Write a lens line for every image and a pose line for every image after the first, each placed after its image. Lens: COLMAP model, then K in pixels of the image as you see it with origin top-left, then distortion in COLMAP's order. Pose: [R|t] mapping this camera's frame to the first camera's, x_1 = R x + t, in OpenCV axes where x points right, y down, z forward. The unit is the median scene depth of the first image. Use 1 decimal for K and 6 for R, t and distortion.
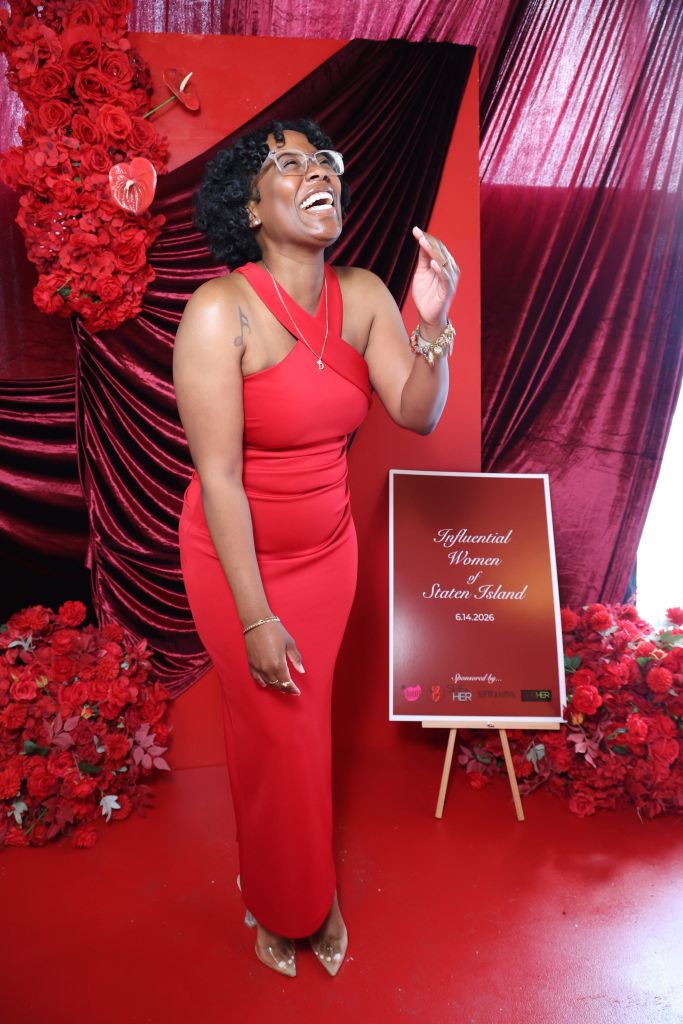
lens RADIAL K [[680.6, 0, 341.4], [0, 680.6, 507.4], [0, 0, 1]] dist [-0.093138, 0.052865]
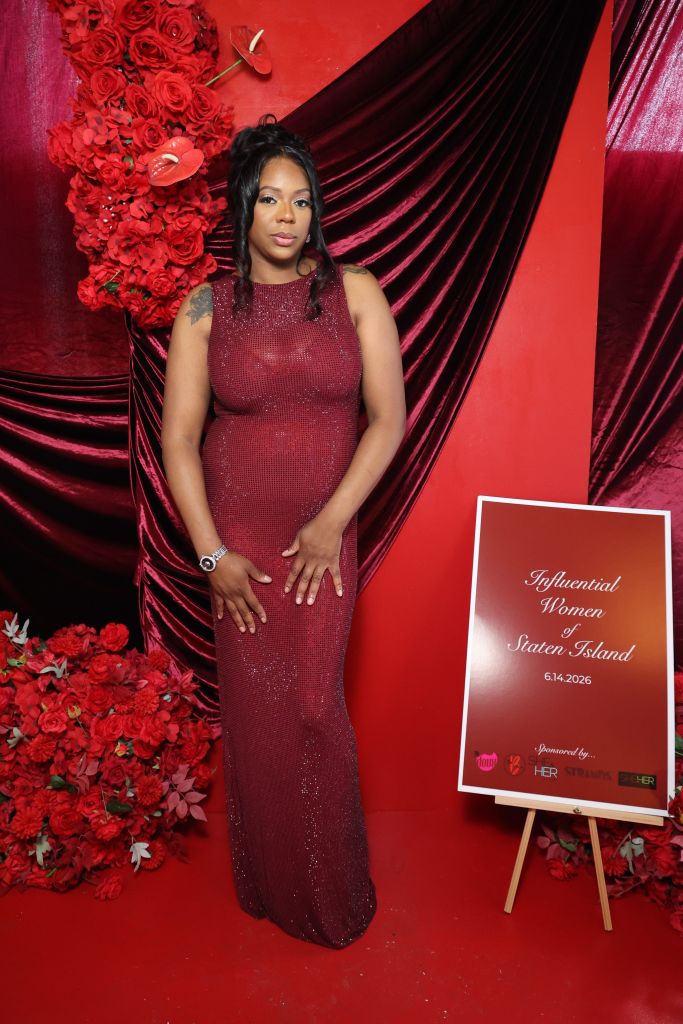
lens RADIAL K [[730.7, 0, 342.4], [0, 730.7, 507.7], [0, 0, 1]] dist [-0.085485, 0.071387]
pose [[0.987769, 0.053814, -0.146346, 0.042663], [-0.050529, 0.998382, 0.026075, -0.061946], [0.147513, -0.018362, 0.988890, 0.076762]]
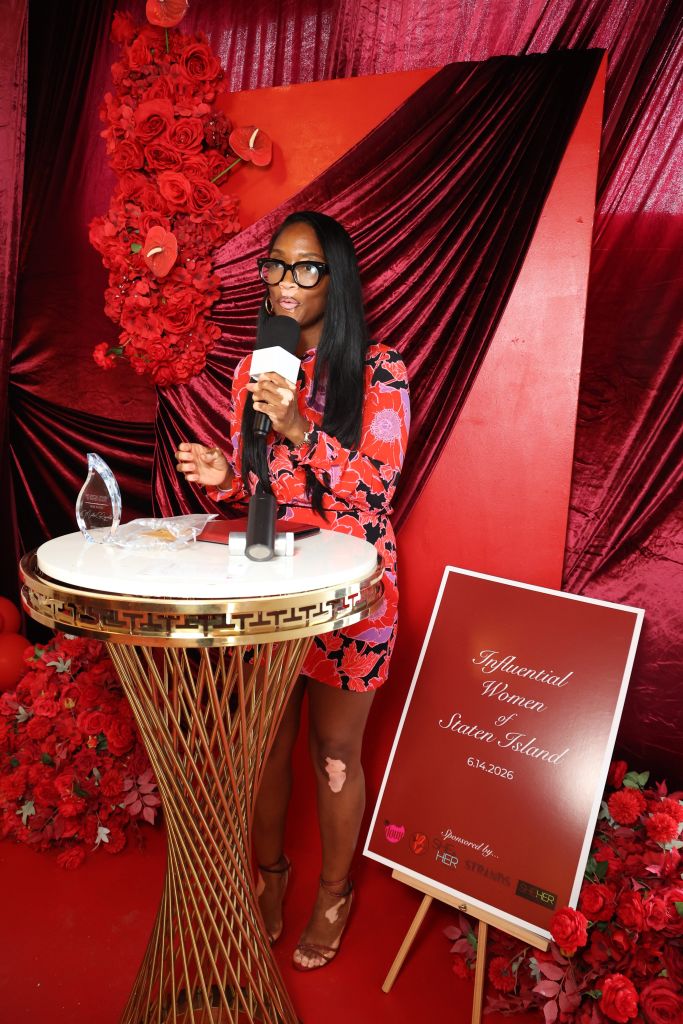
lens RADIAL K [[704.2, 0, 343.4], [0, 704.2, 510.5], [0, 0, 1]] dist [-0.105521, 0.080492]
pose [[0.872302, 0.142726, -0.467673, 0.405408], [-0.153423, 0.988041, 0.015368, -0.131448], [0.464273, 0.058346, 0.883768, 0.186318]]
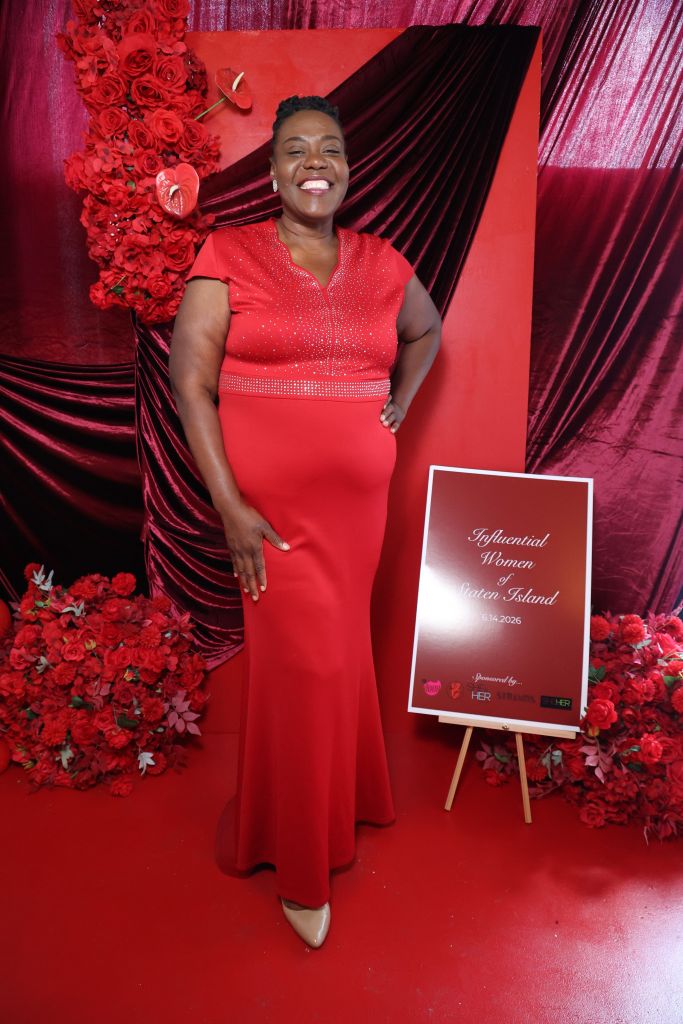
lens RADIAL K [[680.6, 0, 339.3], [0, 680.6, 505.4], [0, 0, 1]] dist [-0.098888, 0.059365]
pose [[0.985587, 0.060388, -0.158021, 0.113822], [-0.051513, 0.996888, 0.059672, -0.055005], [0.161133, -0.050672, 0.985631, -0.016633]]
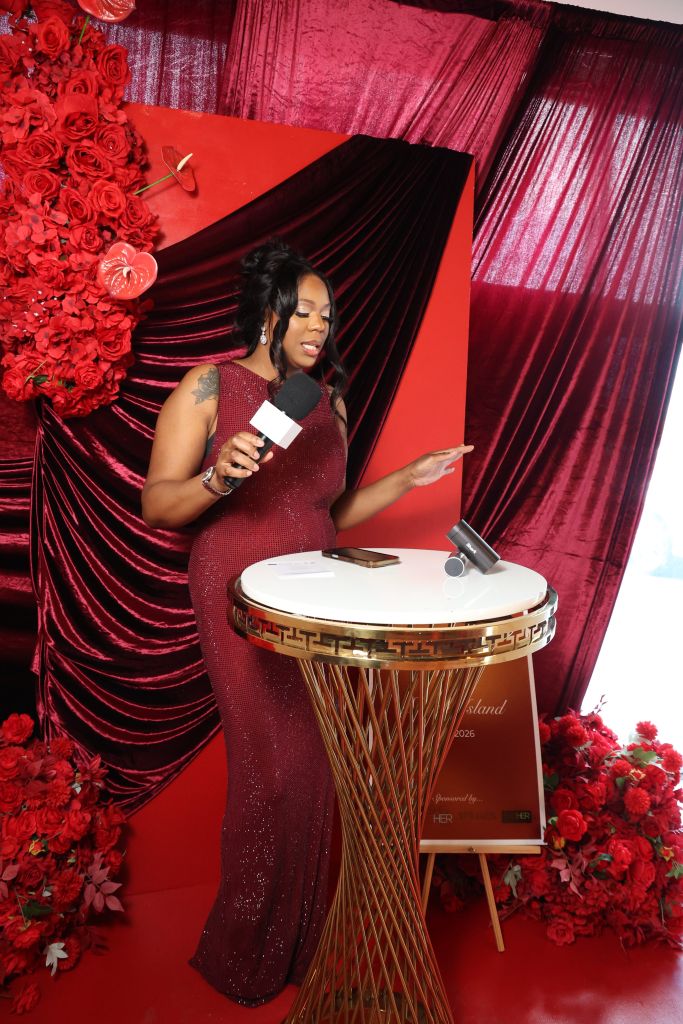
lens RADIAL K [[685.4, 0, 336.8], [0, 685.4, 510.2], [0, 0, 1]] dist [-0.094619, 0.058498]
pose [[0.989251, 0.044946, 0.139151, -0.124355], [-0.037440, 0.997723, -0.056101, -0.100722], [-0.141356, 0.050289, 0.988681, 0.051250]]
